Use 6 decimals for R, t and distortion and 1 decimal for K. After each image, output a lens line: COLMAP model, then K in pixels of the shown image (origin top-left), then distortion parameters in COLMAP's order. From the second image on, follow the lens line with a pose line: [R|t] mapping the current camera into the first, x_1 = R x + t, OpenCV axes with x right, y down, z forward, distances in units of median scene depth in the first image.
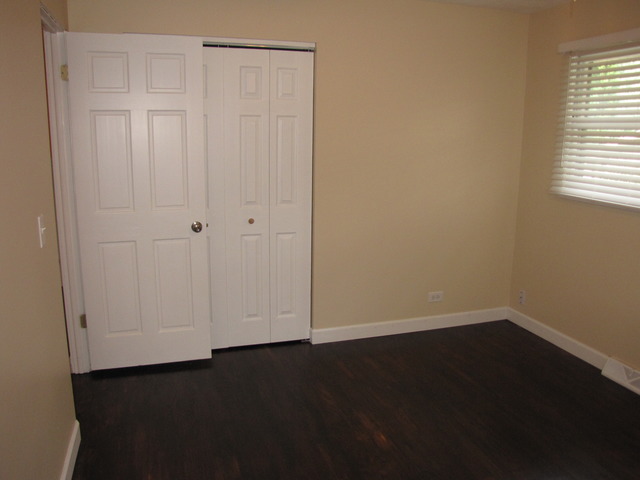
lens RADIAL K [[531.7, 0, 329.2], [0, 531.7, 237.7], [0, 0, 1]] dist [-0.194504, 0.157881]
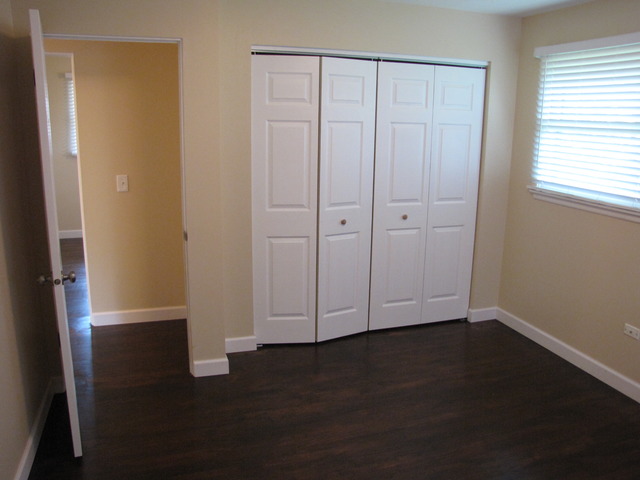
lens RADIAL K [[522.8, 0, 320.0], [0, 522.8, 240.0], [0, 0, 1]] dist [-0.089795, -0.002858]
pose [[0.999879, -0.013226, 0.008217, -0.344115], [0.013240, 0.999911, -0.001609, 0.018708], [-0.008195, 0.001718, 0.999965, -0.118383]]
